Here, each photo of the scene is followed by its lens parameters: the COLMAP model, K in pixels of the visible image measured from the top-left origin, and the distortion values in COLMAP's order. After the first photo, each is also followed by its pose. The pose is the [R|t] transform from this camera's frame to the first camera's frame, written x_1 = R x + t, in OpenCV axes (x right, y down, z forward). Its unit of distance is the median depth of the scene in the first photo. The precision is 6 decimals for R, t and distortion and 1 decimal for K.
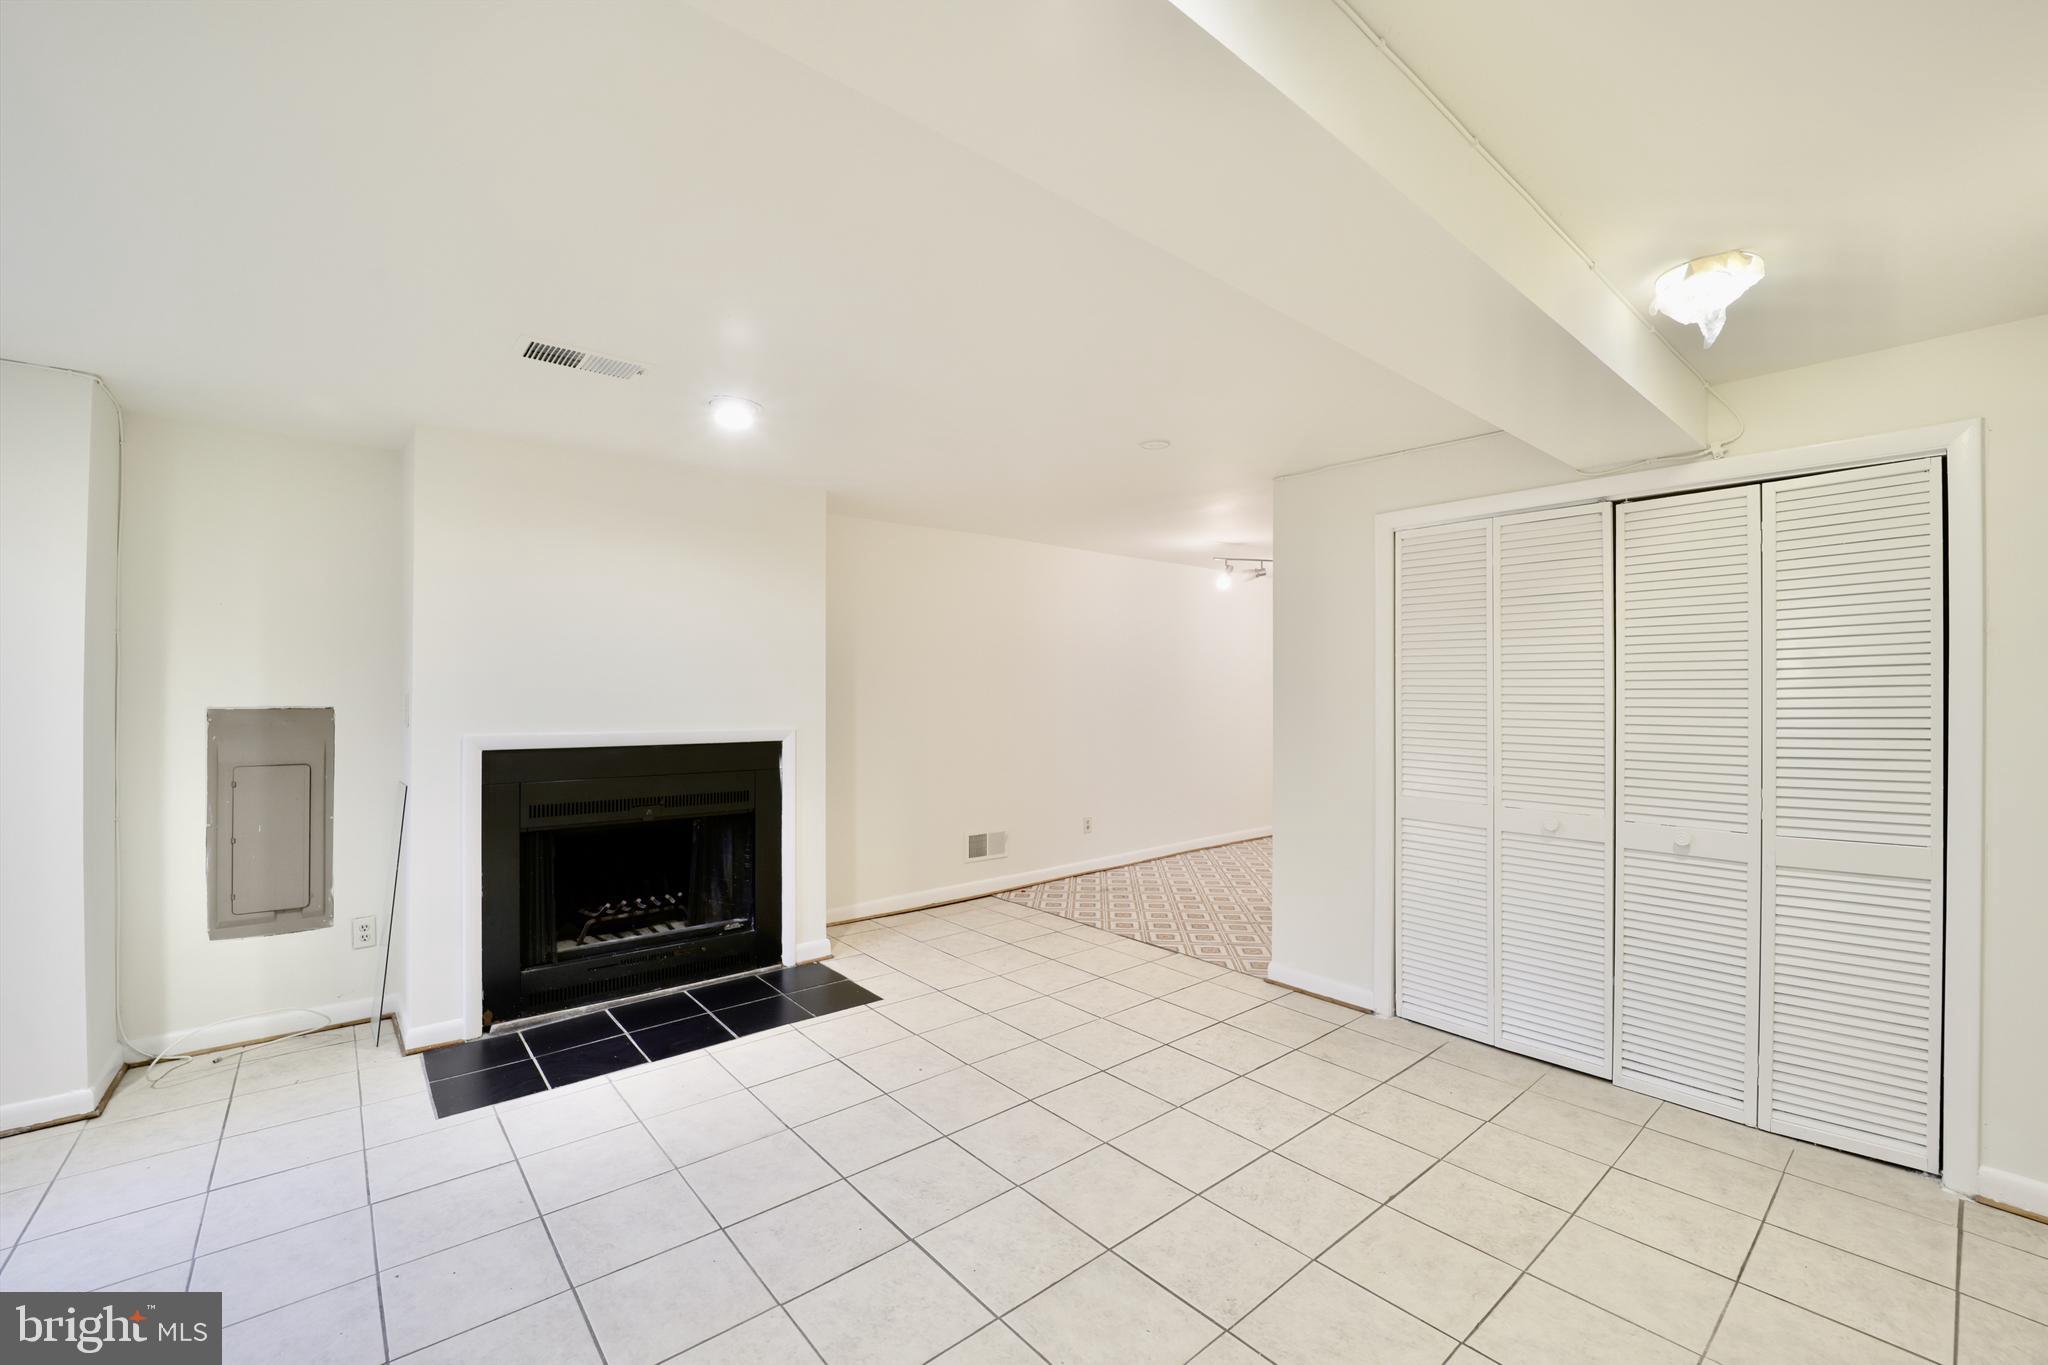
lens RADIAL K [[831.1, 0, 1022.8], [0, 831.1, 687.0], [0, 0, 1]] dist [-0.020506, 0.000234]
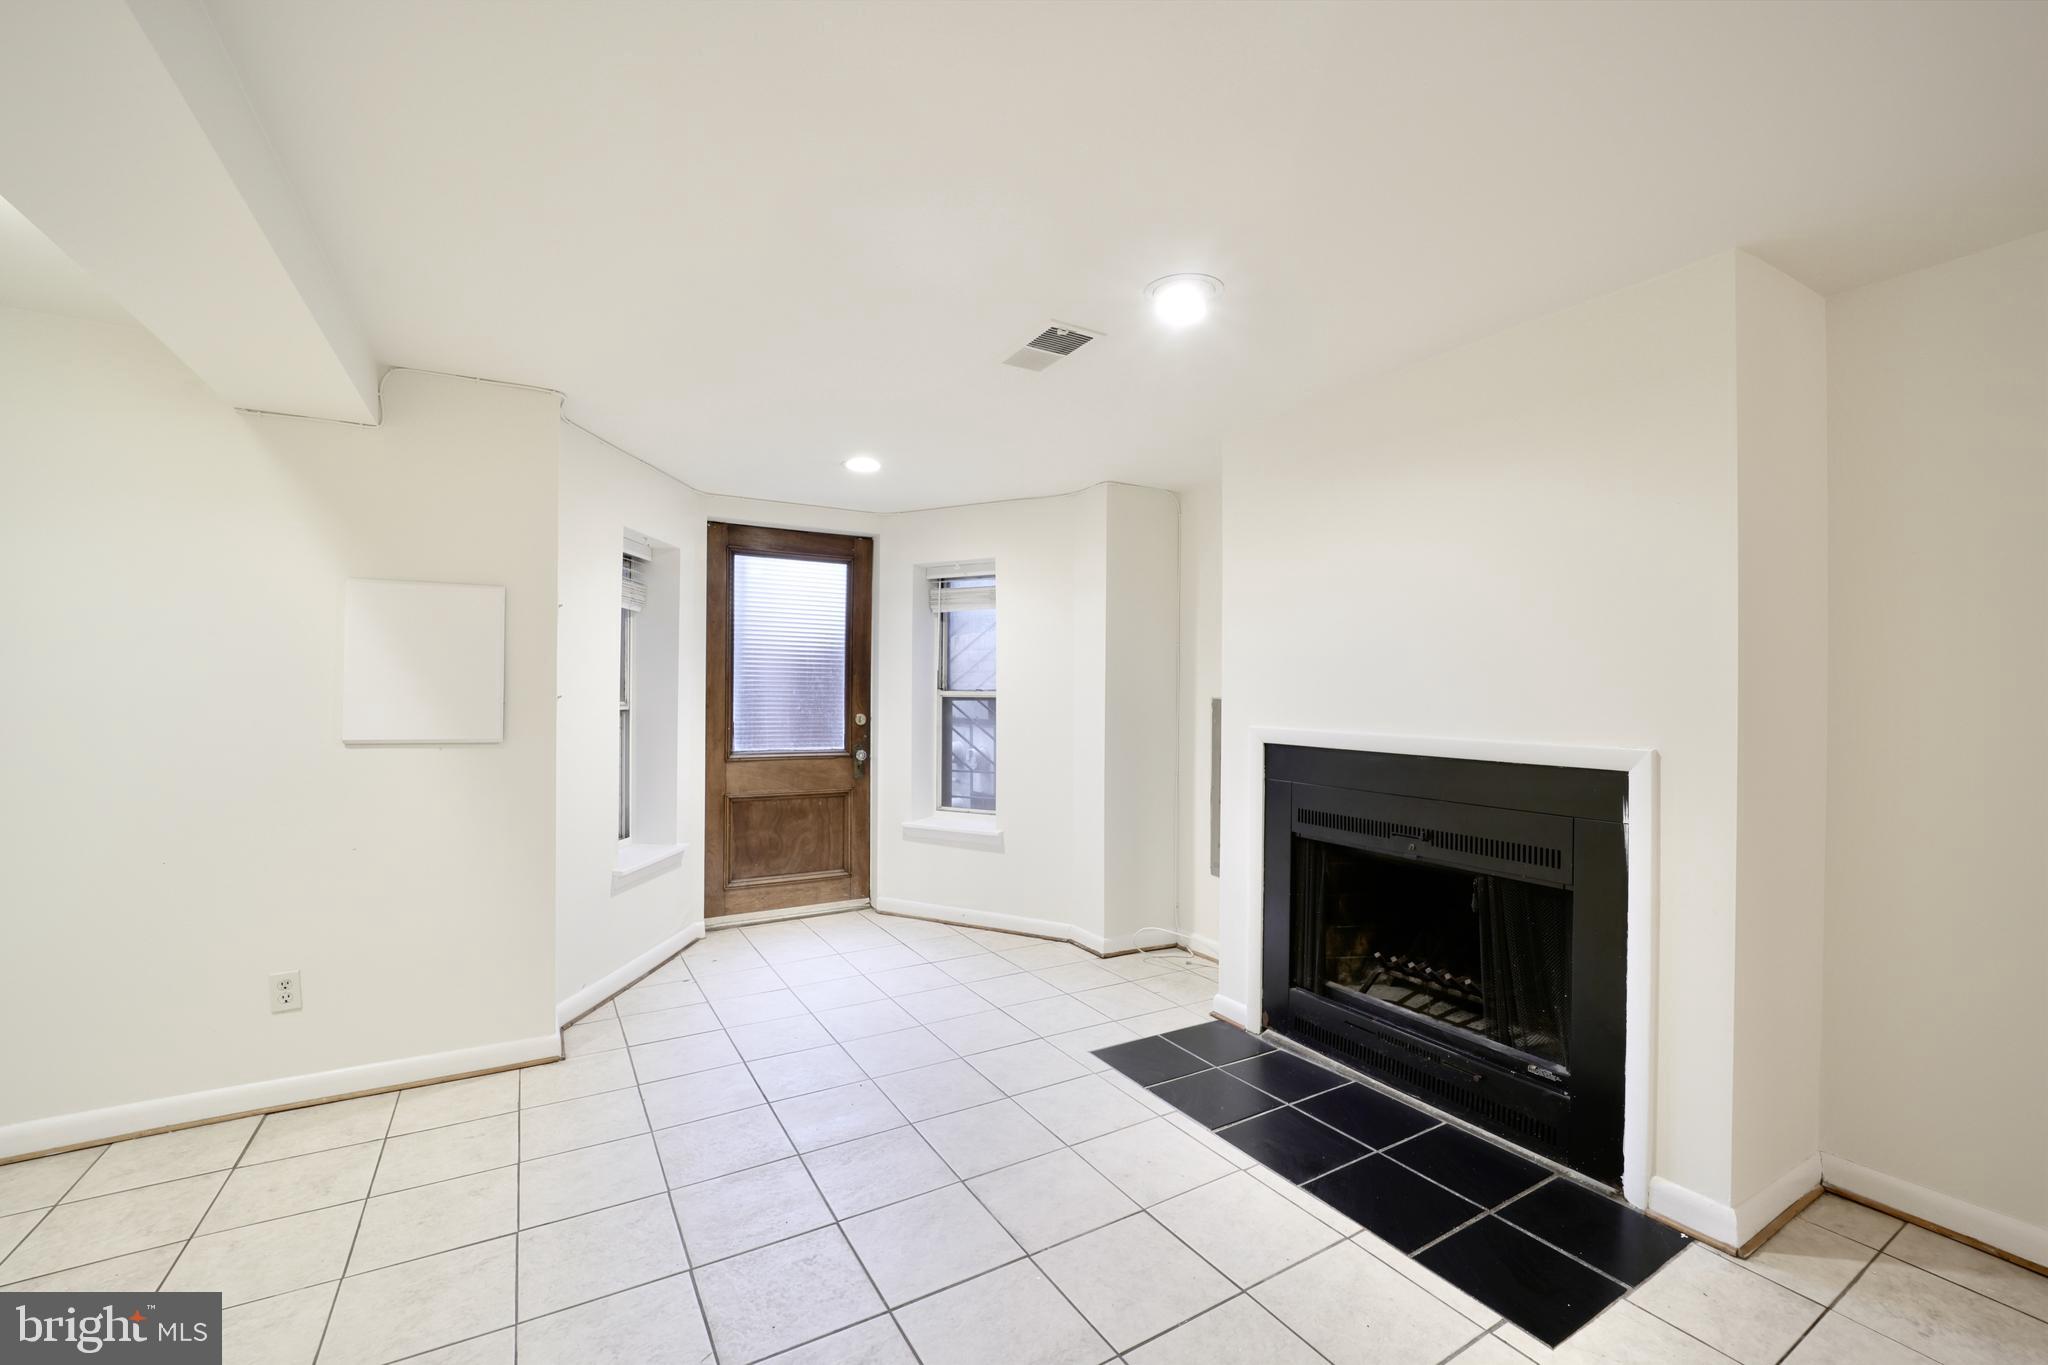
lens RADIAL K [[831.1, 0, 1022.8], [0, 831.1, 687.0], [0, 0, 1]] dist [-0.020506, 0.000234]
pose [[-0.166280, -0.009545, -0.986032, 0.323530], [-0.003823, 0.999952, -0.009035, 0.018485], [0.986071, 0.002267, -0.166308, 0.784316]]
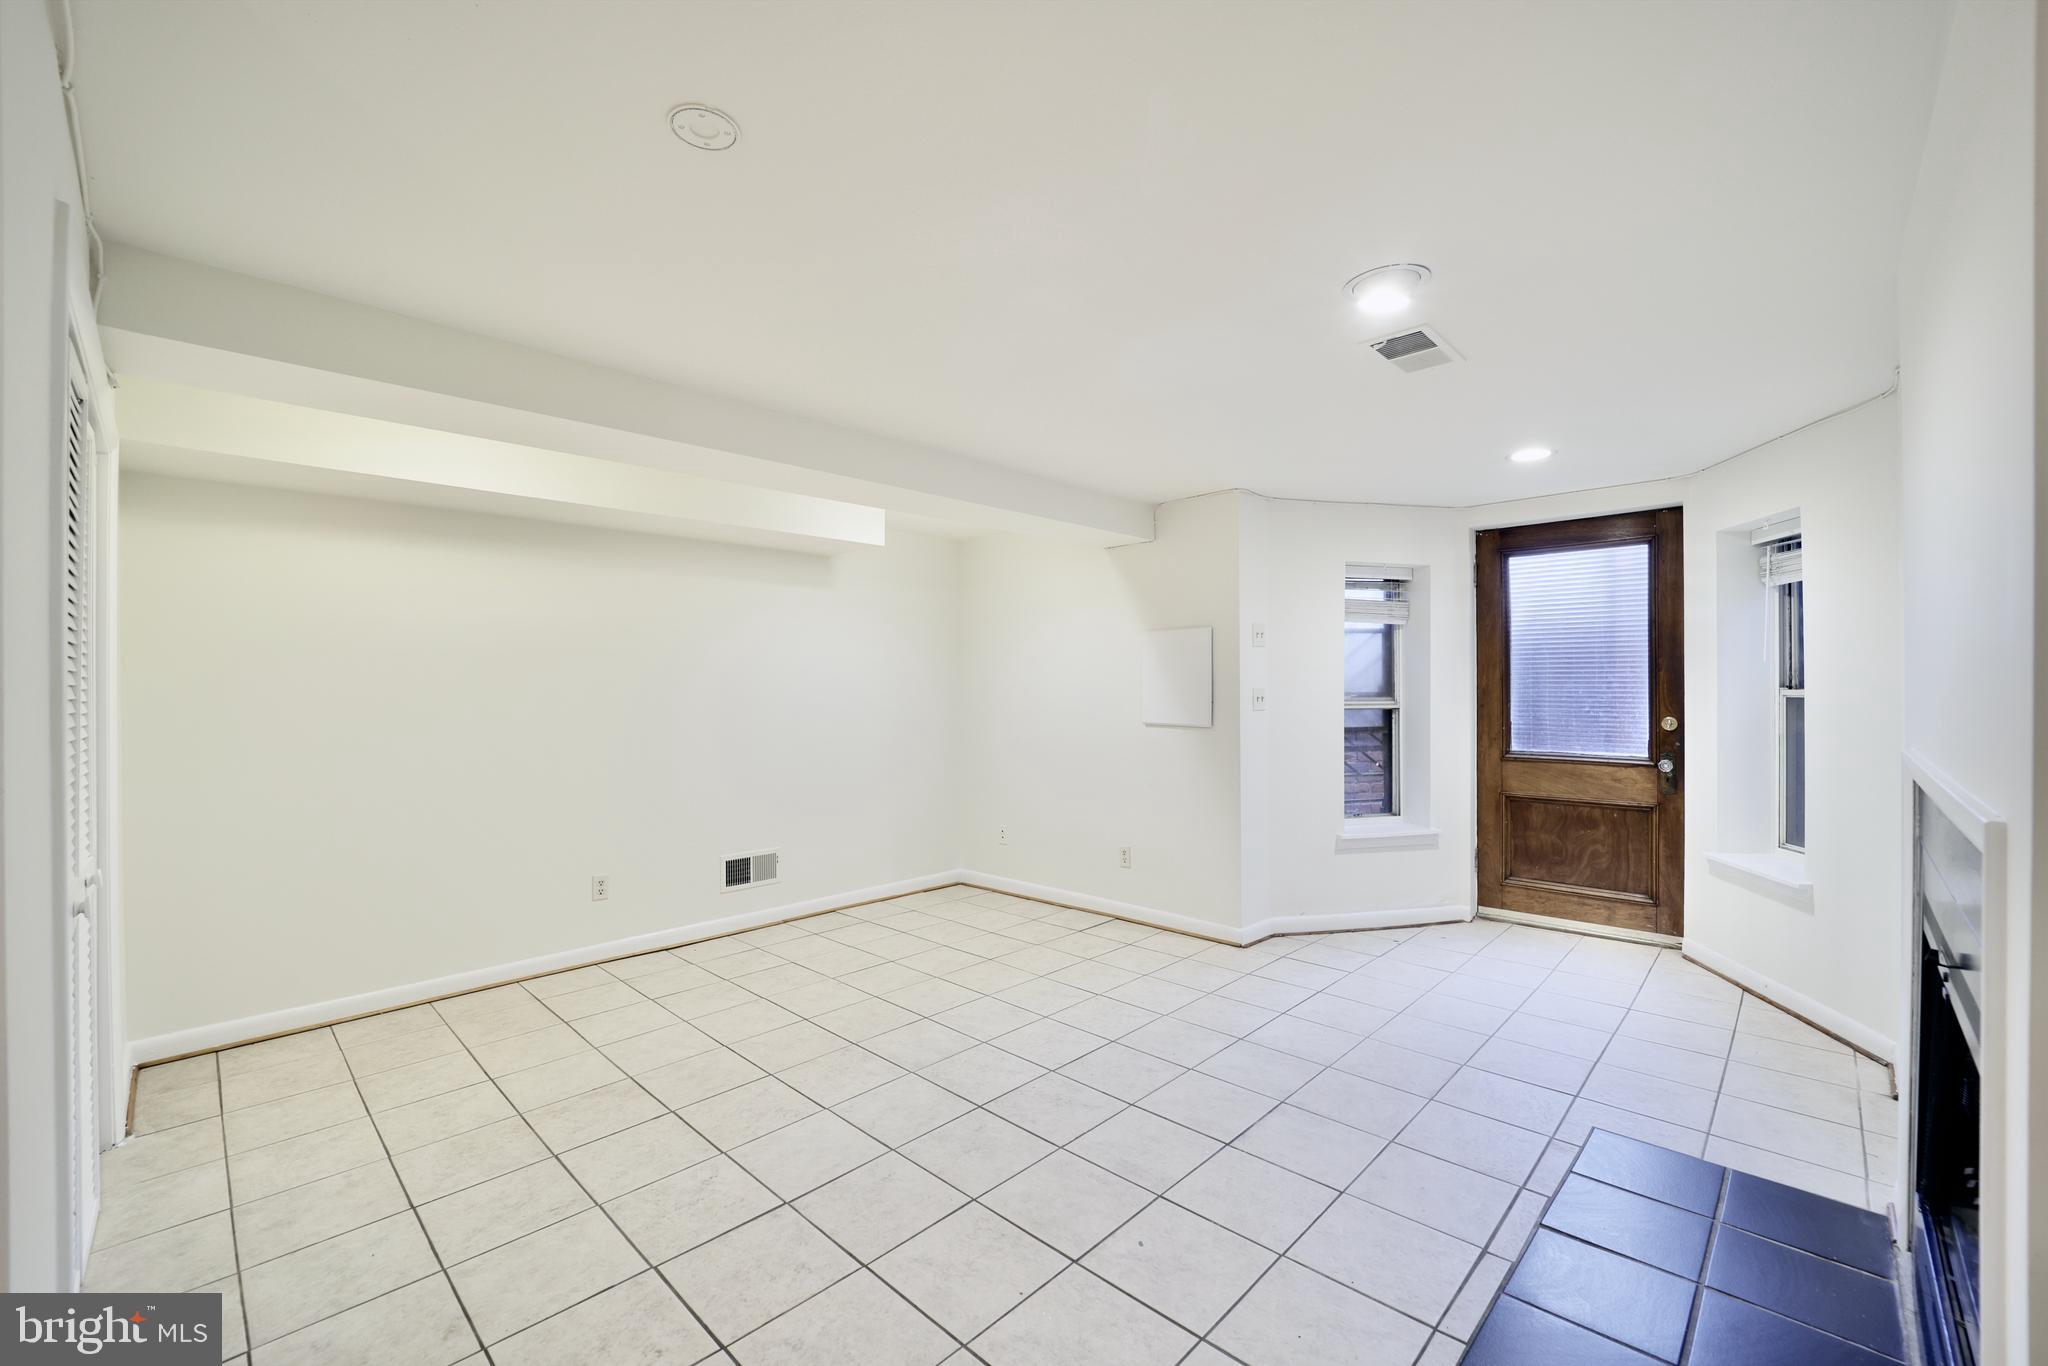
lens RADIAL K [[831.1, 0, 1022.8], [0, 831.1, 687.5], [0, 0, 1]] dist [-0.020506, 0.000234]
pose [[-0.995178, 0.002567, -0.098055, 0.029538], [0.003184, 0.999976, -0.006141, 0.013961], [0.098037, -0.006424, -0.995162, 1.344832]]
